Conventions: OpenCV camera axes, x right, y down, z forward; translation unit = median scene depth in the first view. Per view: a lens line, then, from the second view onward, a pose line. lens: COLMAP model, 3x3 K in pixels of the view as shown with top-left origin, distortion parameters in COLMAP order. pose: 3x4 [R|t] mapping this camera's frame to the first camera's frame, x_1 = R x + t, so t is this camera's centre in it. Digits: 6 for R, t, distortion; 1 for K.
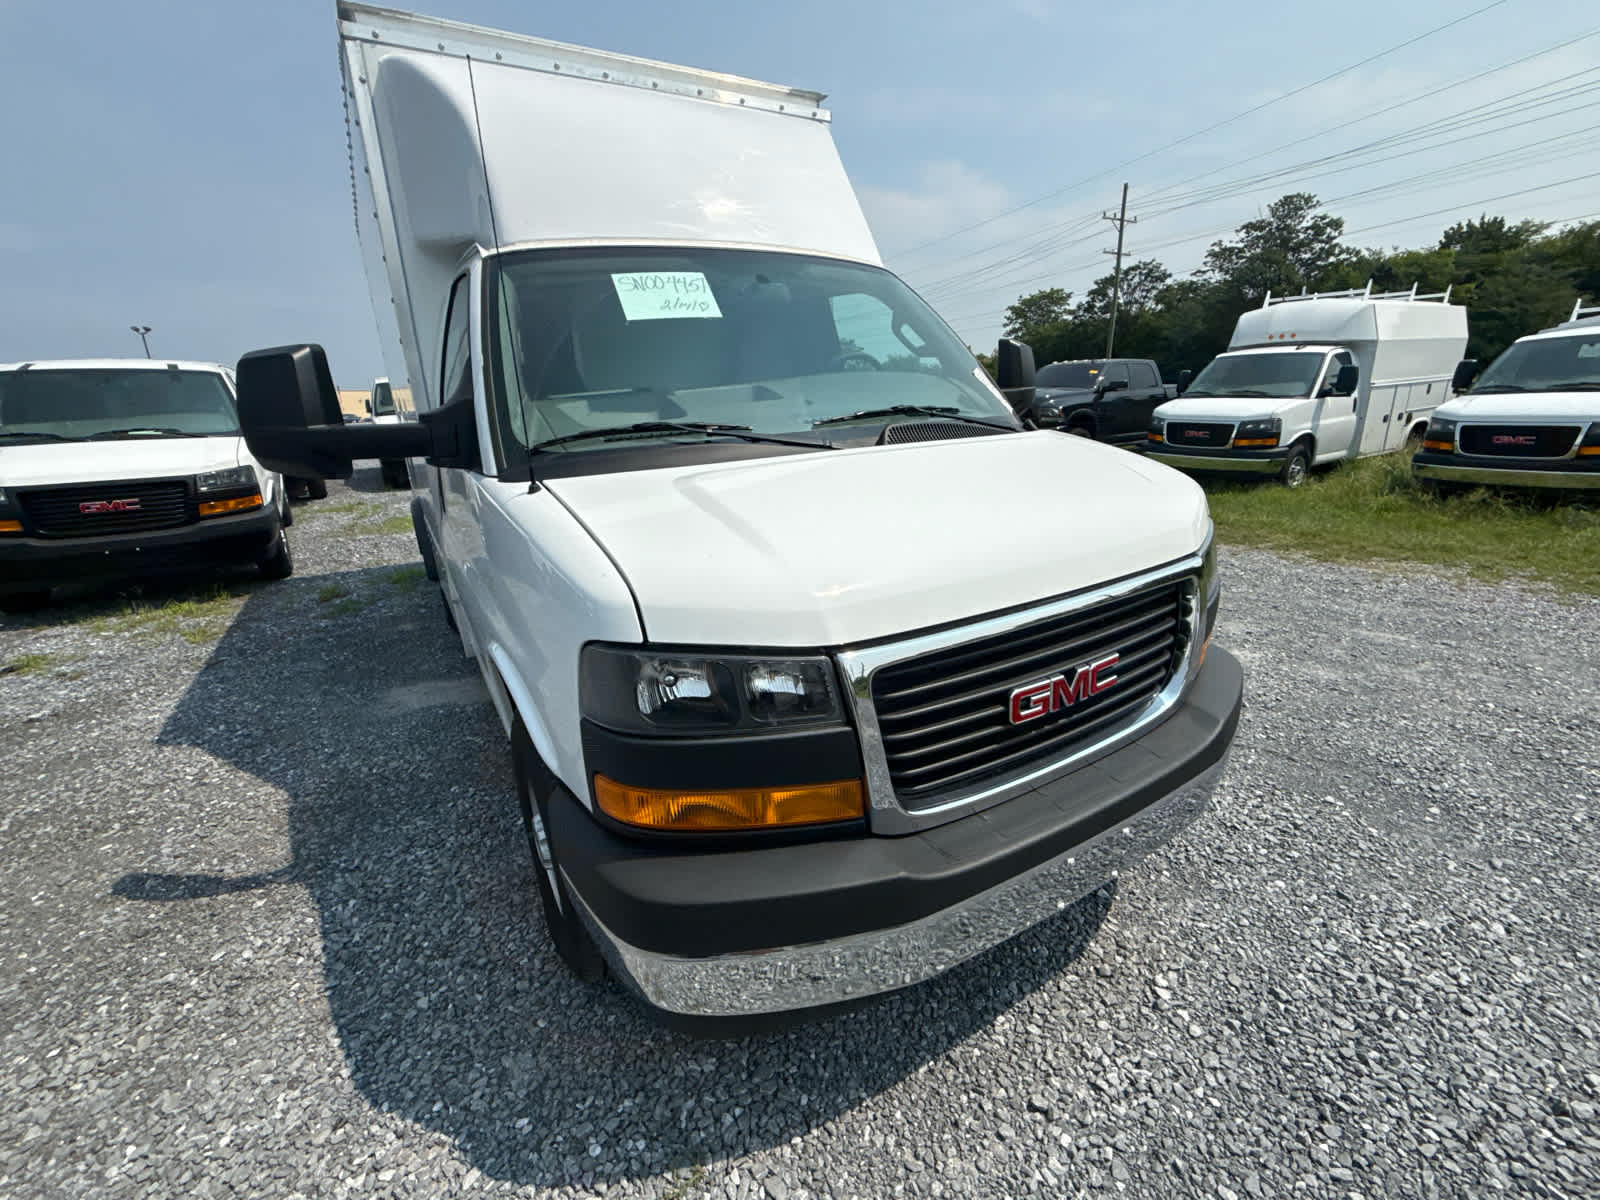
lens RADIAL K [[687.4, 0, 806.7], [0, 687.4, 603.2], [0, 0, 1]] dist [-0.000450, 0.000168]
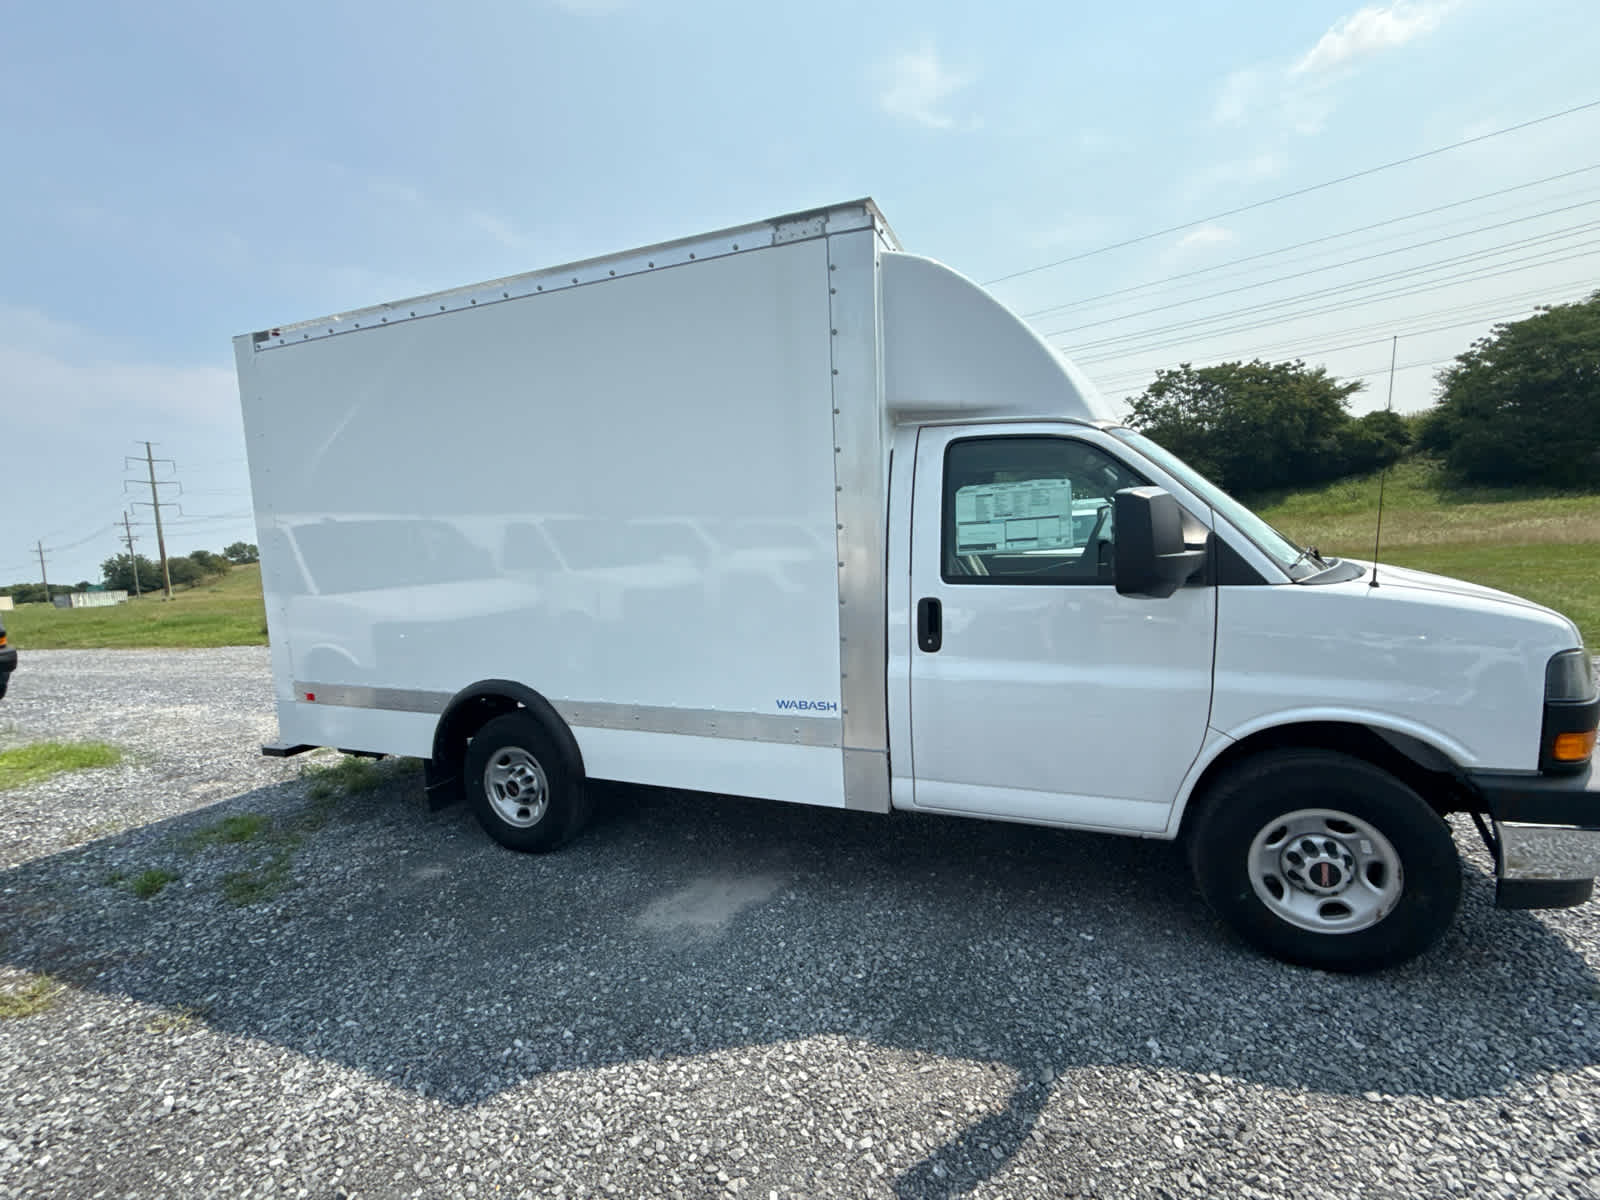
lens RADIAL K [[687.4, 0, 800.6], [0, 687.4, 603.8], [0, 0, 1]] dist [-0.000450, 0.000168]
pose [[0.792755, -0.057125, 0.606858, -1.718645], [0.198694, 0.965436, -0.168681, -0.091029], [-0.576247, 0.254302, 0.776704, 0.426077]]
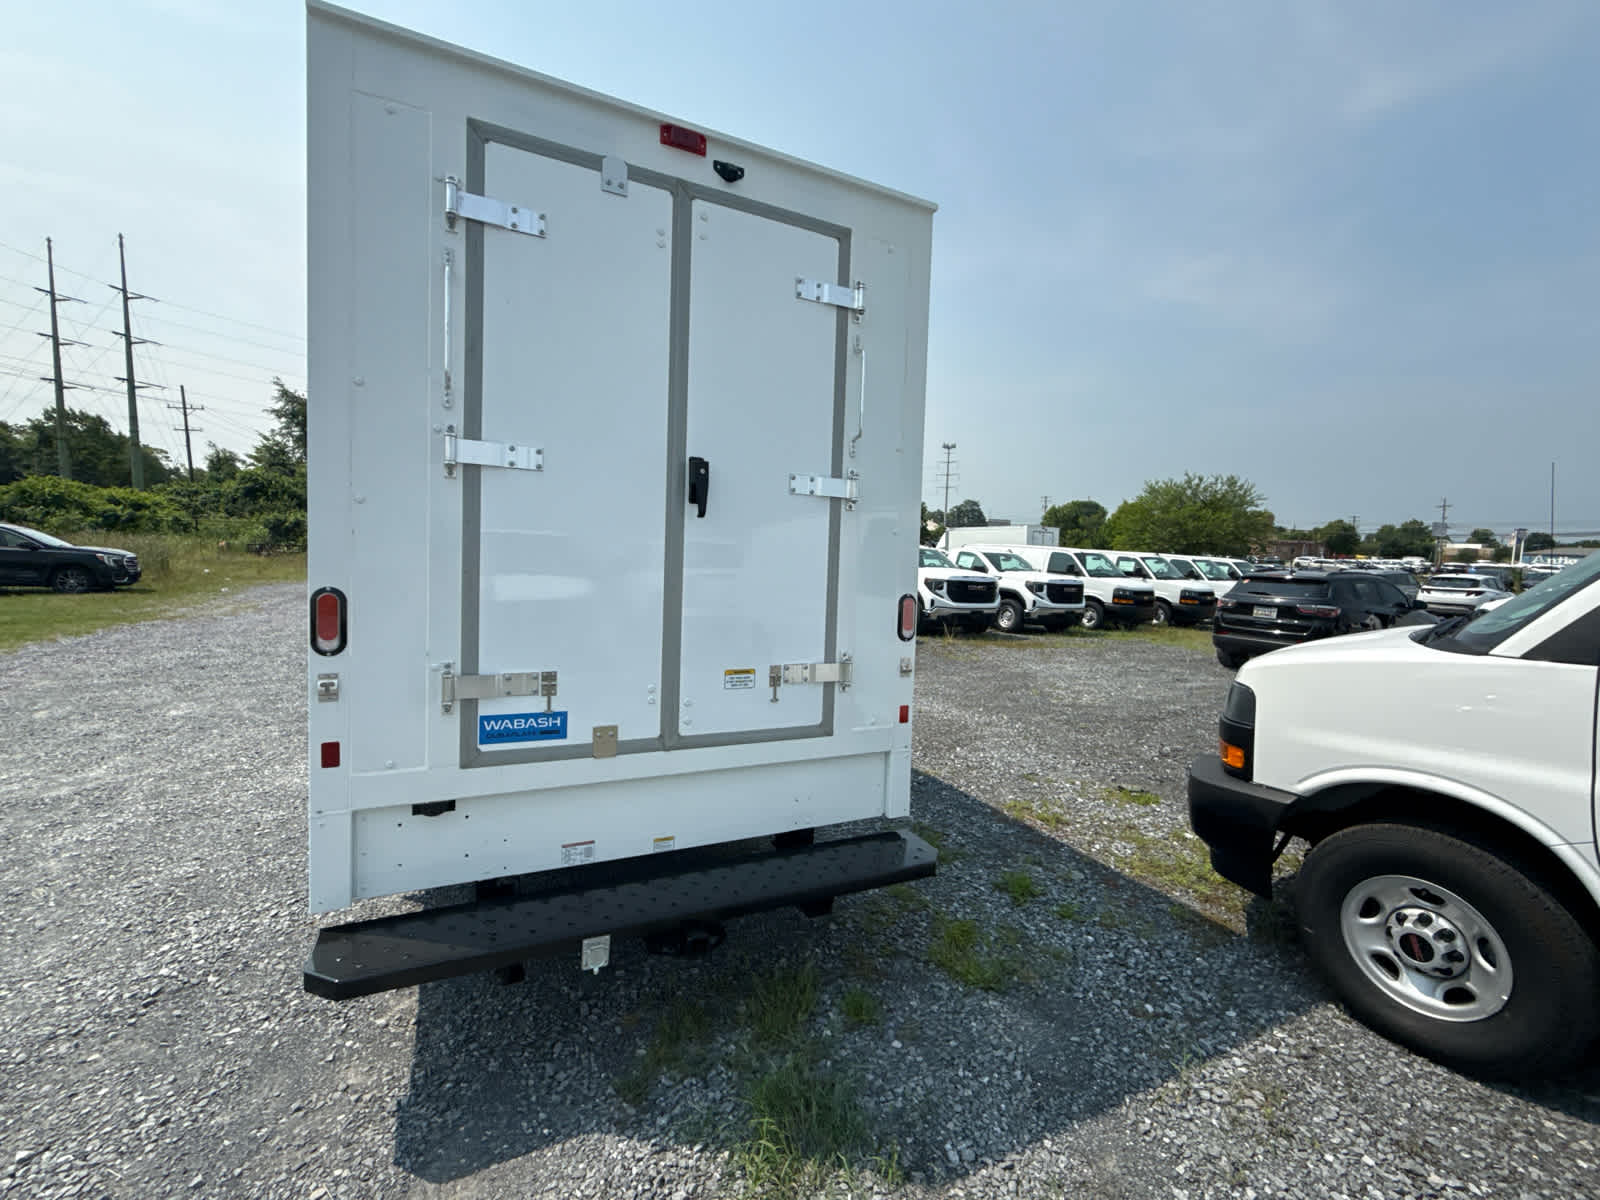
lens RADIAL K [[687.4, 0, 802.3], [0, 687.4, 604.0], [0, 0, 1]] dist [-0.000450, 0.000168]
pose [[-0.997125, -0.002404, 0.075731, -1.618544], [0.025015, 0.933009, 0.358982, -1.248146], [-0.071520, 0.359845, -0.930267, 4.211750]]
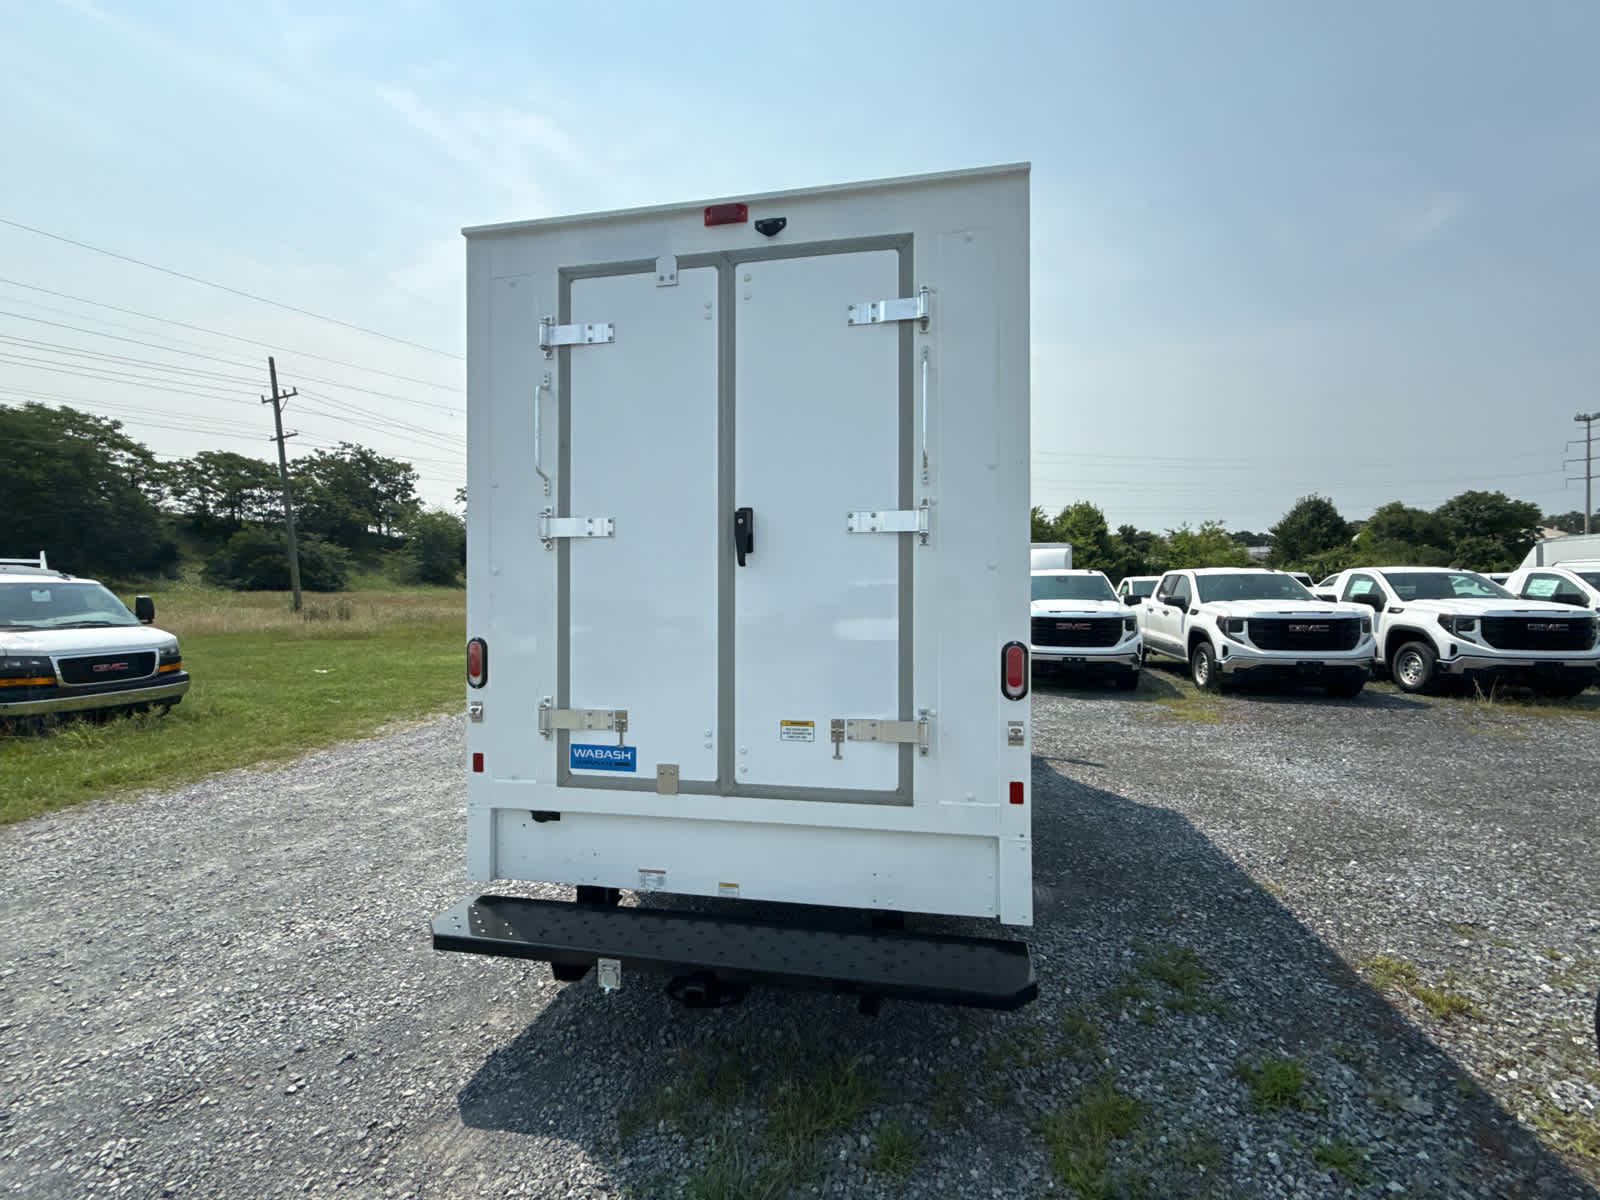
lens RADIAL K [[687.4, 0, 801.3], [0, 687.4, 602.3], [0, 0, 1]] dist [-0.000450, 0.000168]
pose [[-0.744414, 0.036415, 0.666725, -2.194486], [0.233856, 0.949488, 0.209246, -1.140029], [-0.625427, 0.311684, -0.715328, 3.900170]]
